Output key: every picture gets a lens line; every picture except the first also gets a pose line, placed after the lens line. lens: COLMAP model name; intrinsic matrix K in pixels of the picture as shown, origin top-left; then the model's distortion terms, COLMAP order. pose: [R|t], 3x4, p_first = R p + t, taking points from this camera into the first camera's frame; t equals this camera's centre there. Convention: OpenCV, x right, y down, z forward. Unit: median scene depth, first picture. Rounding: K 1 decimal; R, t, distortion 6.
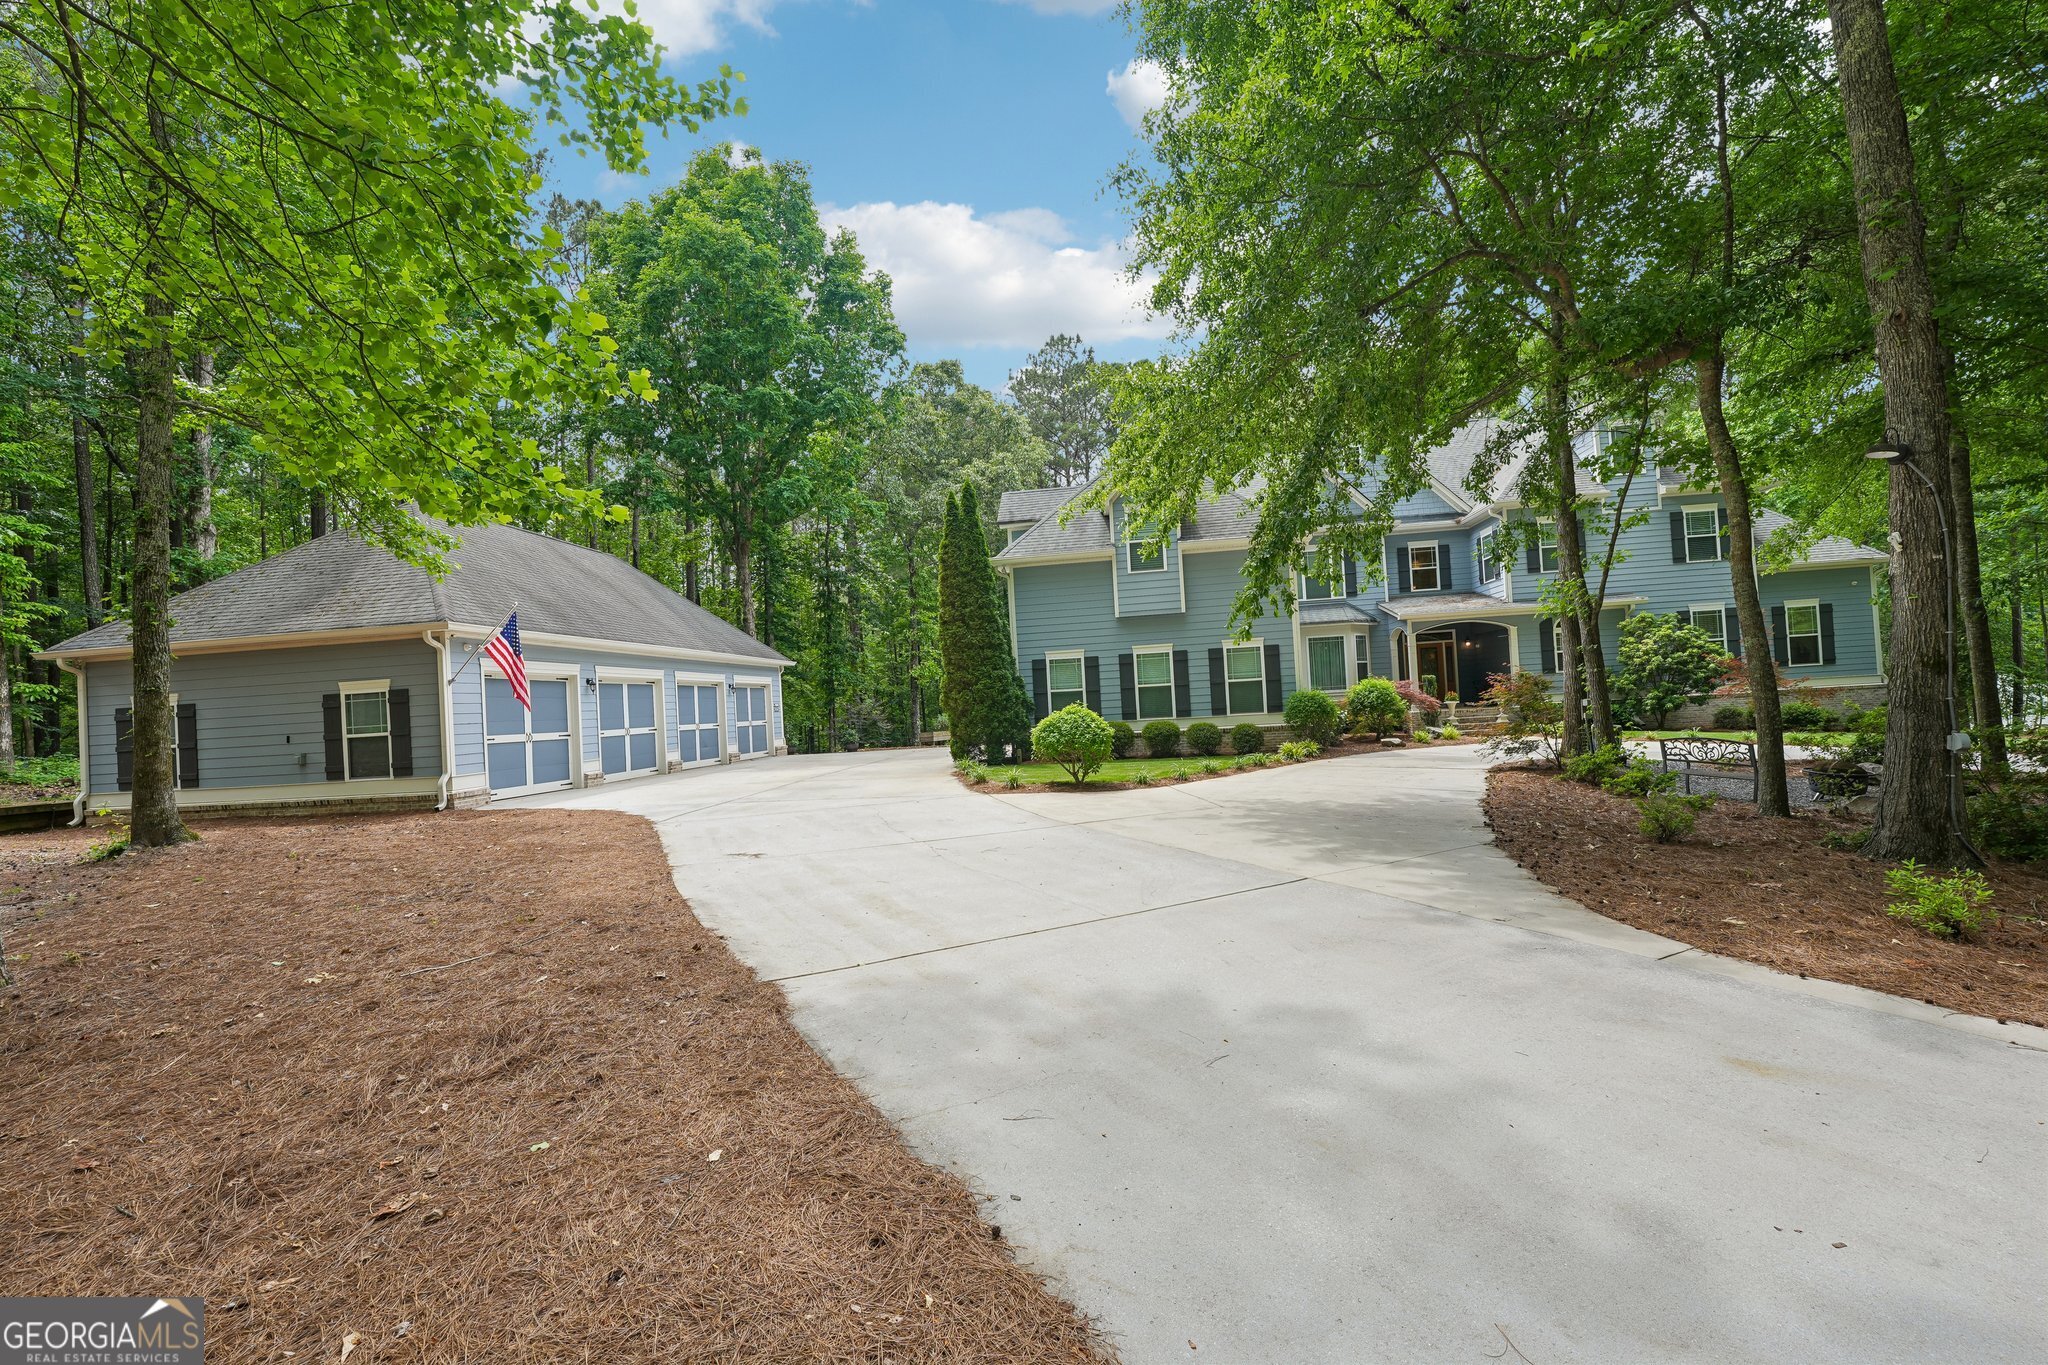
lens RADIAL K [[851.0, 0, 1024.0], [0, 851.0, 682.5], [0, 0, 1]] dist [-0.026654, 0.000286]
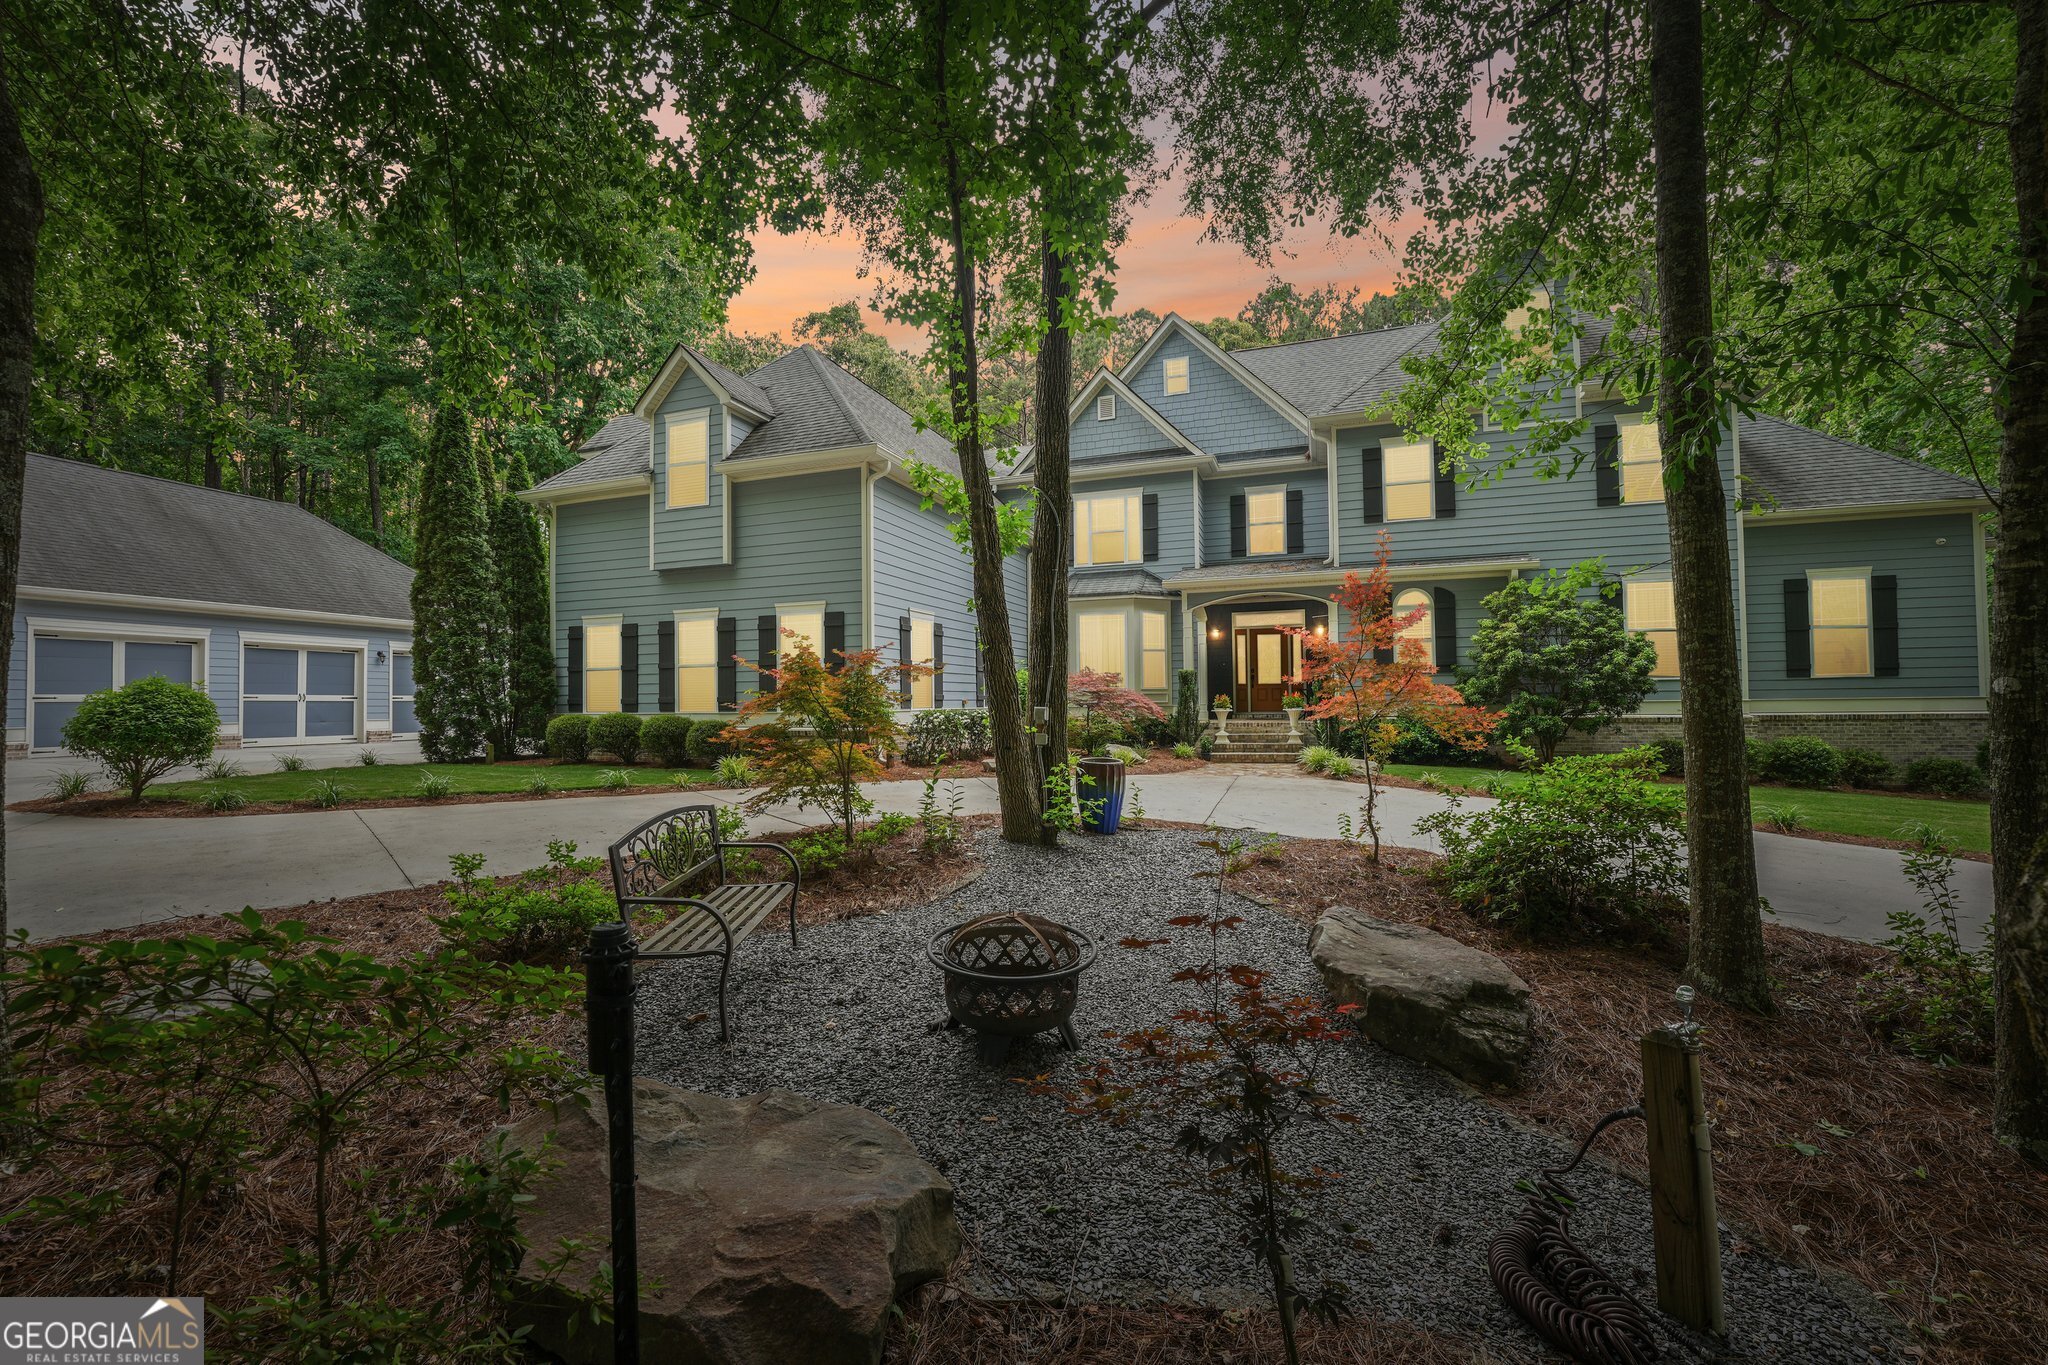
lens RADIAL K [[816.6, 0, 1022.9], [0, 816.6, 689.6], [0, 0, 1]] dist [-0.030613, 0.003619]
pose [[0.979819, 0.041185, -0.195600, 0.477609], [-0.037608, 0.999051, 0.021966, -0.001356], [0.196319, -0.014167, 0.980438, 0.320181]]
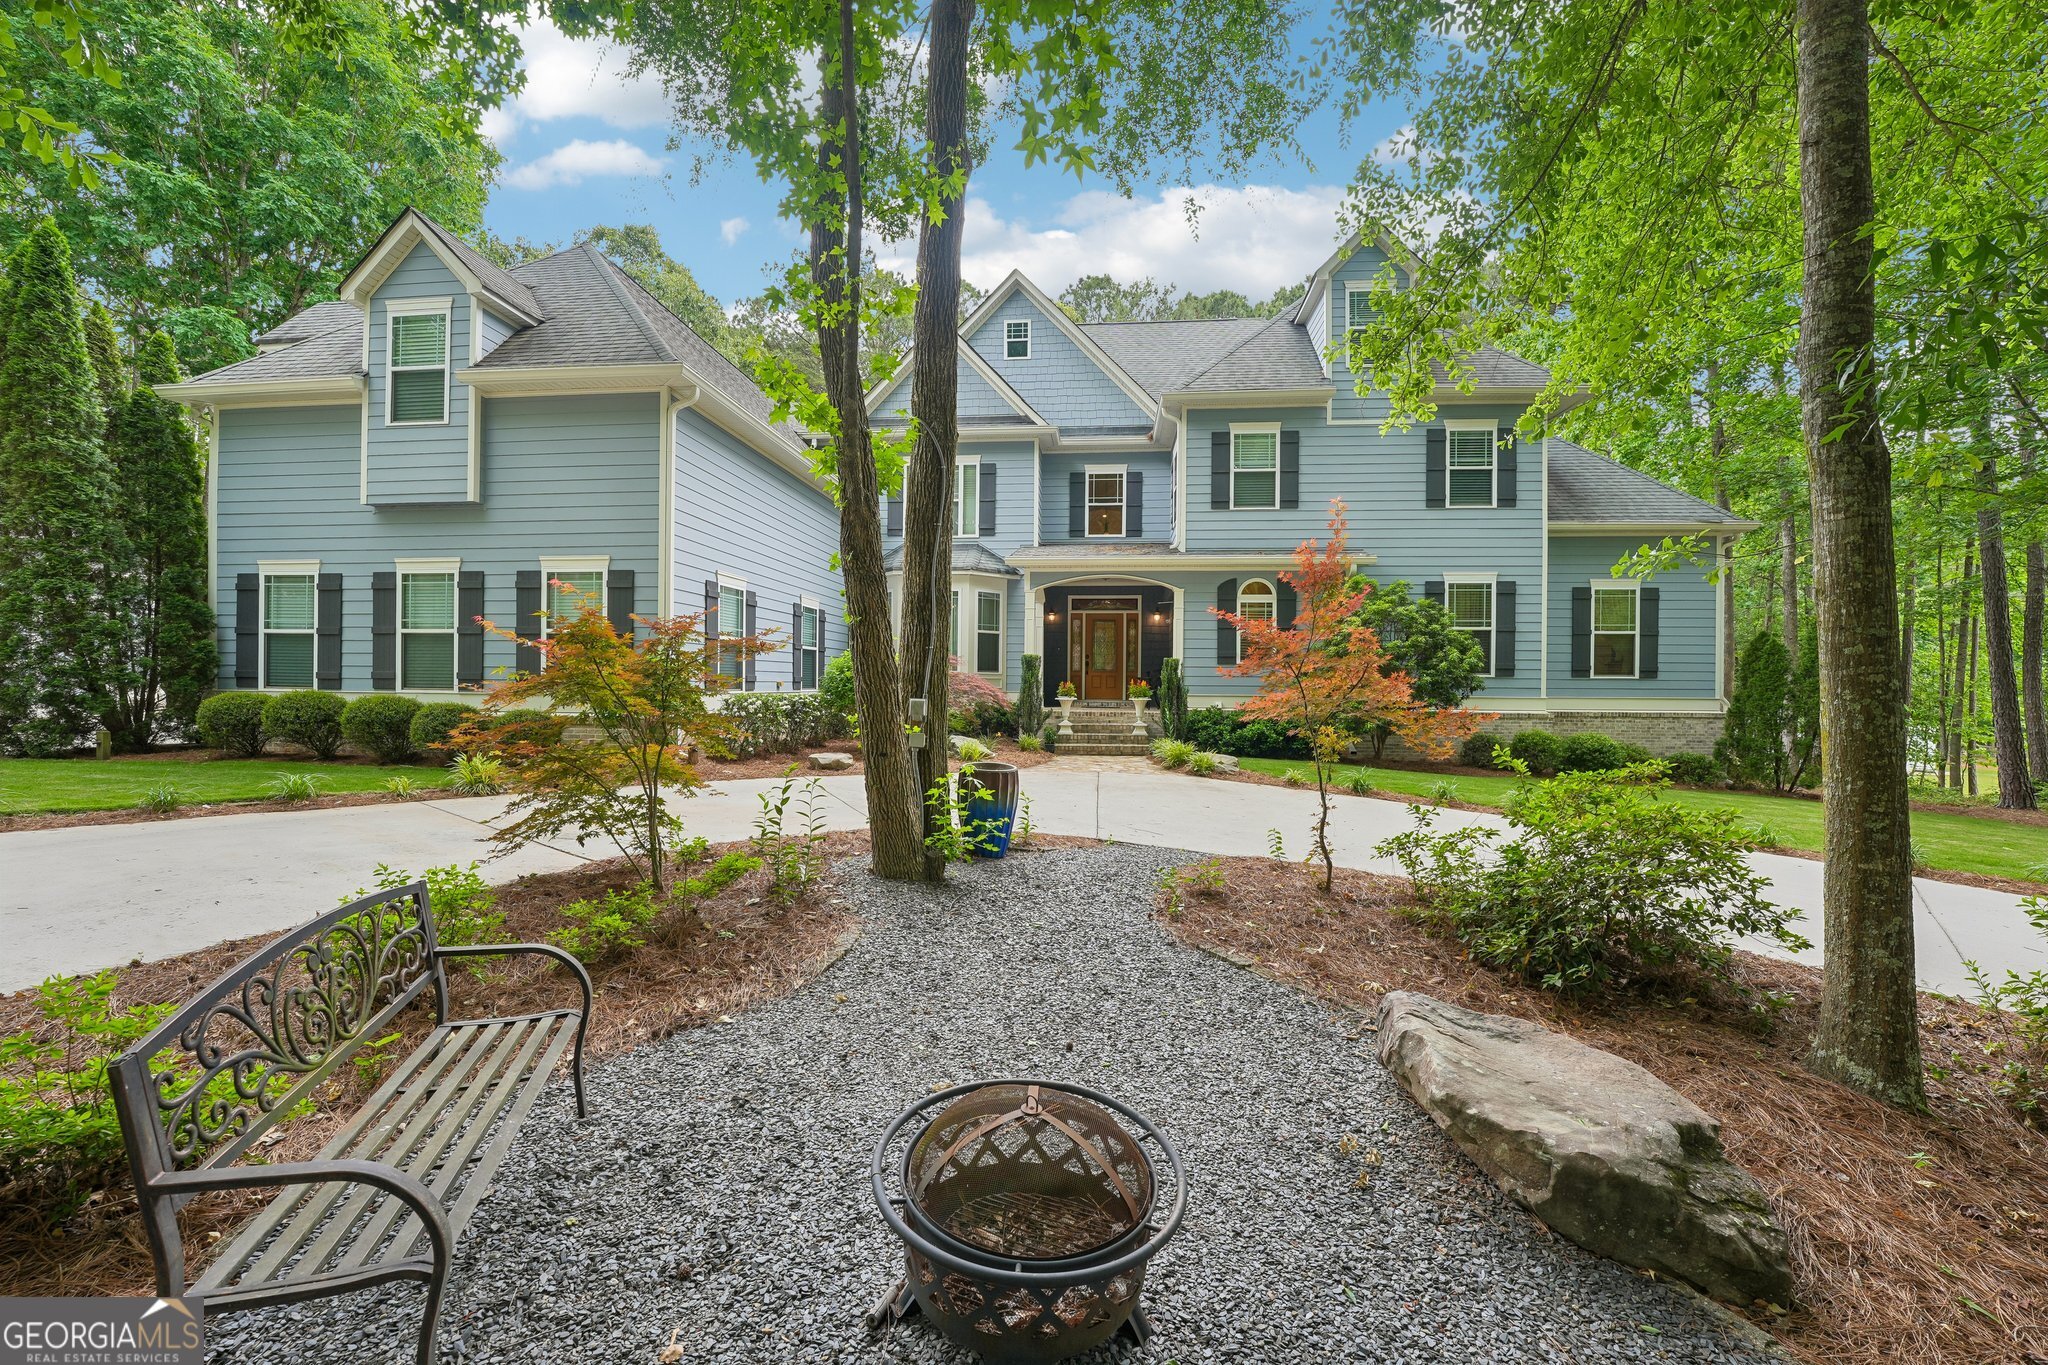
lens RADIAL K [[816.6, 0, 1022.9], [0, 816.6, 689.6], [0, 0, 1]] dist [-0.030613, 0.003619]
pose [[0.996654, 0.064006, 0.050831, 0.442321], [-0.065704, 0.997311, 0.032469, -0.000835], [-0.048616, -0.035700, 0.998179, 0.383207]]
